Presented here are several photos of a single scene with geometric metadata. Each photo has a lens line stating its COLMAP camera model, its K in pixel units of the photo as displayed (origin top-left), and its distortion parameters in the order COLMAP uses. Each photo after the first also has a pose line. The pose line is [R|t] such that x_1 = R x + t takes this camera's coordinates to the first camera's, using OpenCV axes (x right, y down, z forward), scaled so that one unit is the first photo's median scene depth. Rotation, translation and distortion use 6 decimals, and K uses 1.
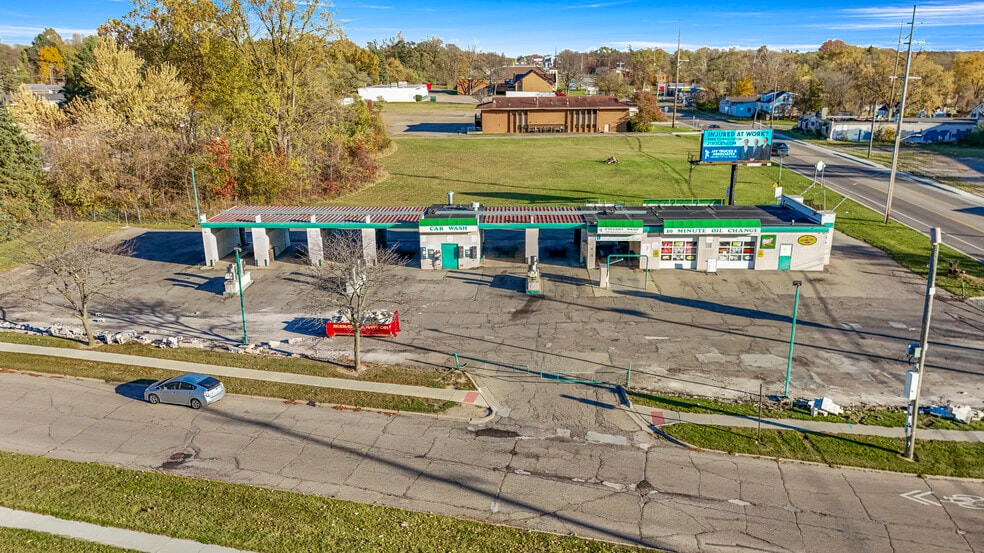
lens RADIAL K [[735.7, 0, 496.3], [0, 735.7, 278.8], [0, 0, 1]] dist [0.055184, -0.044437]
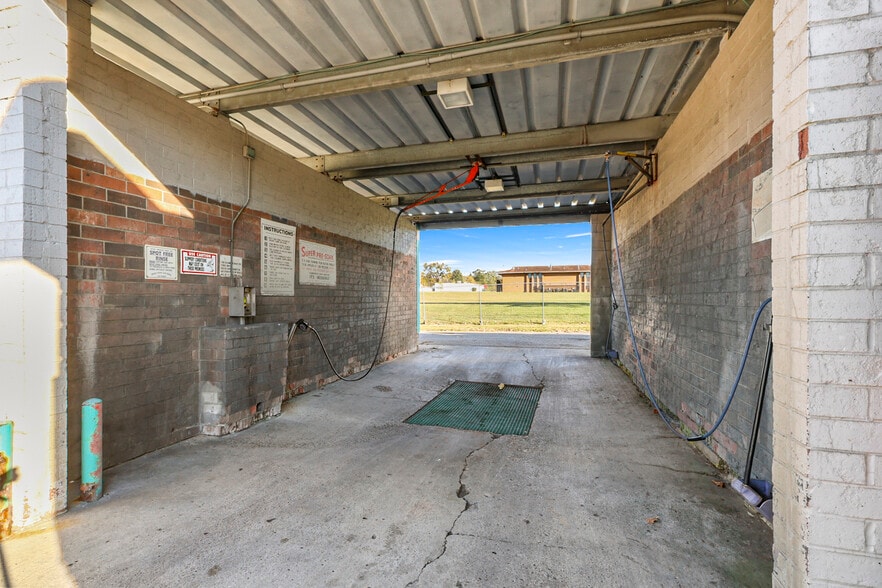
lens RADIAL K [[384.2, 0, 440.0], [0, 384.2, 300.2], [0, 0, 1]] dist [0.014869, -0.000161]
pose [[0.966820, 0.005064, -0.255410, 0.103619], [-0.075481, 0.960827, -0.266673, -0.036509], [0.244054, 0.277103, 0.929328, 1.011902]]
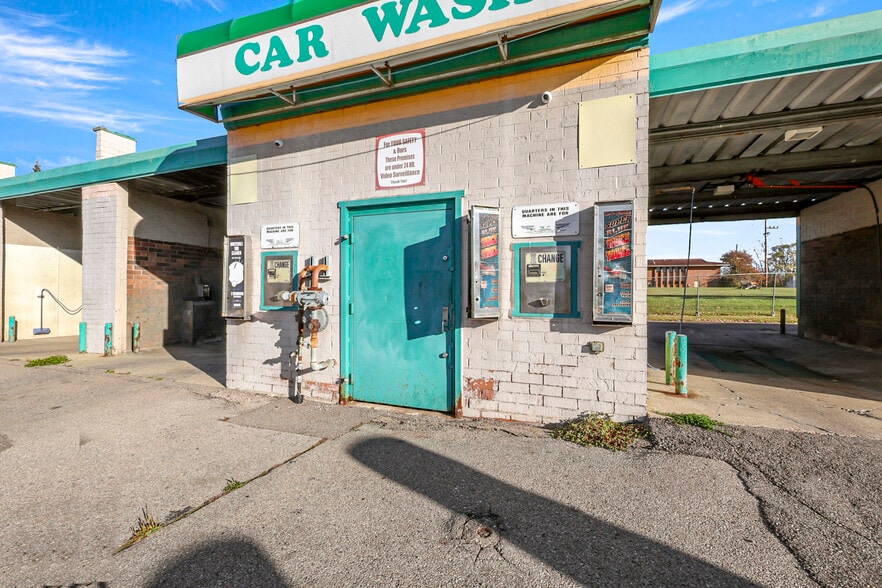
lens RADIAL K [[384.2, 0, 446.3], [0, 384.2, 292.8], [0, 0, 1]] dist [0.014869, -0.000161]
pose [[0.947207, 0.015445, -0.320249, -0.033928], [-0.105239, 0.958476, -0.265044, -0.016245], [0.302858, 0.284754, 0.909501, 0.963006]]
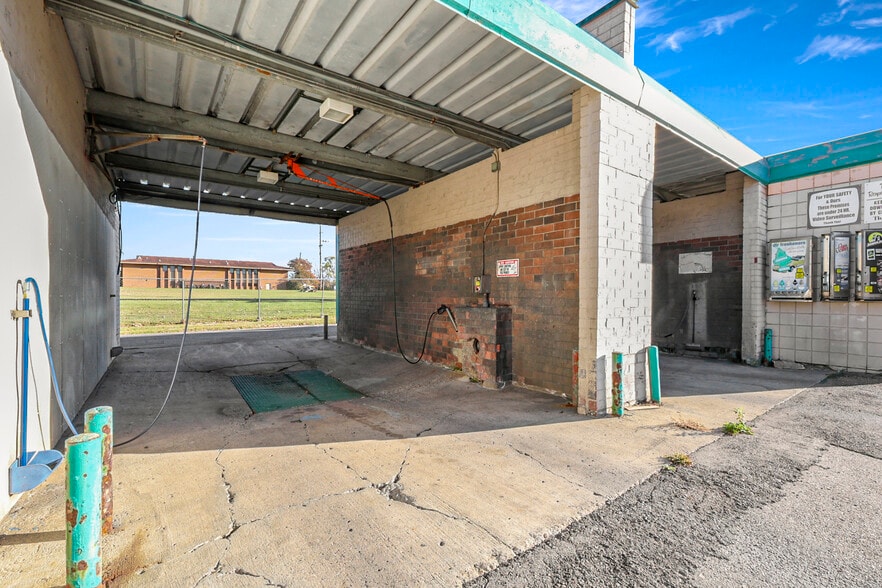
lens RADIAL K [[384.2, 0, 444.3], [0, 384.2, 295.7], [0, 0, 1]] dist [0.014869, -0.000161]
pose [[0.782245, 0.014627, 0.622800, -0.014298], [0.164552, 0.959367, -0.229210, -0.030355], [-0.600846, 0.281781, 0.748053, 1.002139]]
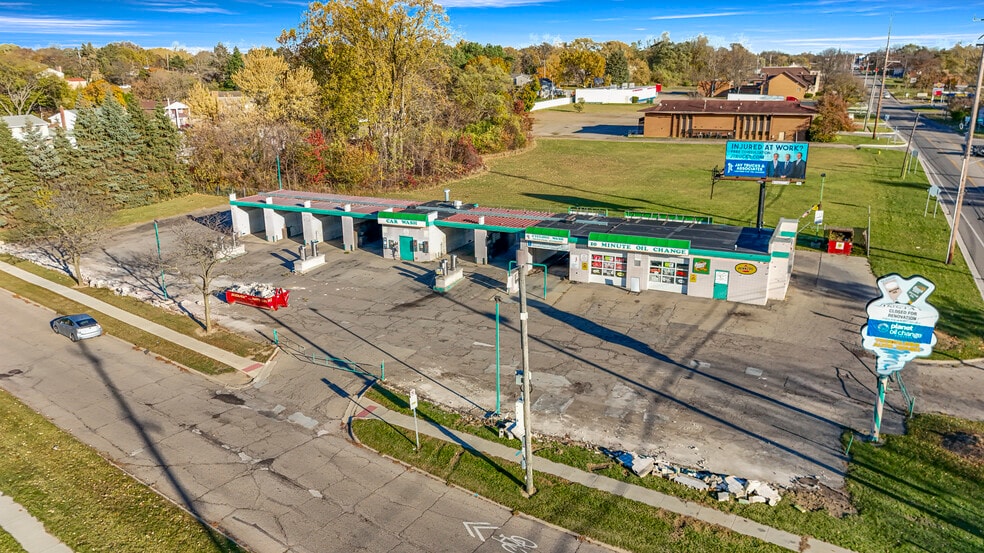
lens RADIAL K [[735.7, 0, 493.1], [0, 735.7, 279.5], [0, 0, 1]] dist [0.055184, -0.044437]
pose [[0.918713, 0.112908, -0.378442, 0.471125], [-0.112605, 0.993373, 0.023011, -0.025392], [0.378532, 0.021474, 0.925339, 0.064076]]
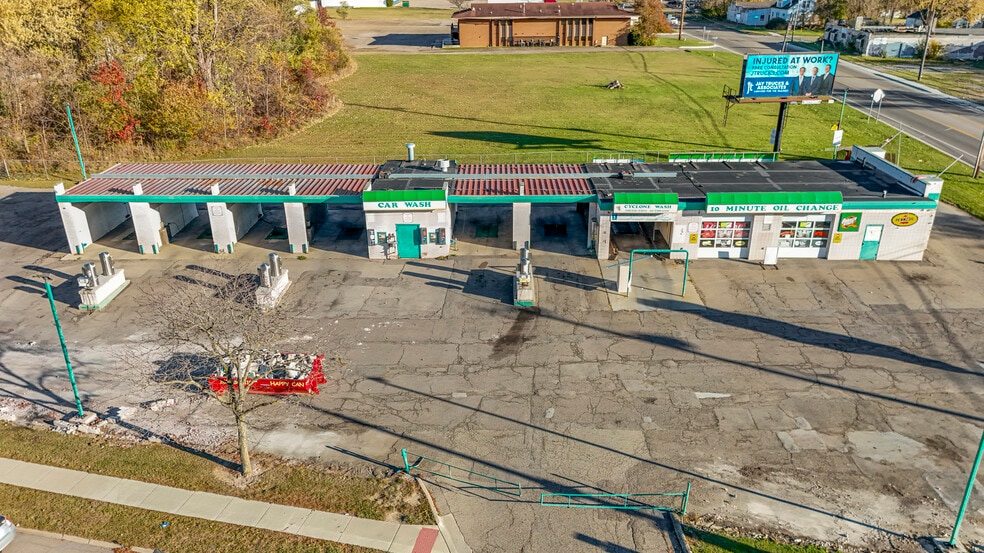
lens RADIAL K [[735.7, 0, 496.6], [0, 735.7, 276.6], [0, 0, 1]] dist [0.055184, -0.044437]
pose [[0.999741, -0.007850, 0.021339, 0.008285], [0.005291, 0.993069, 0.117413, -0.082851], [-0.022113, -0.117270, 0.992854, 0.281353]]
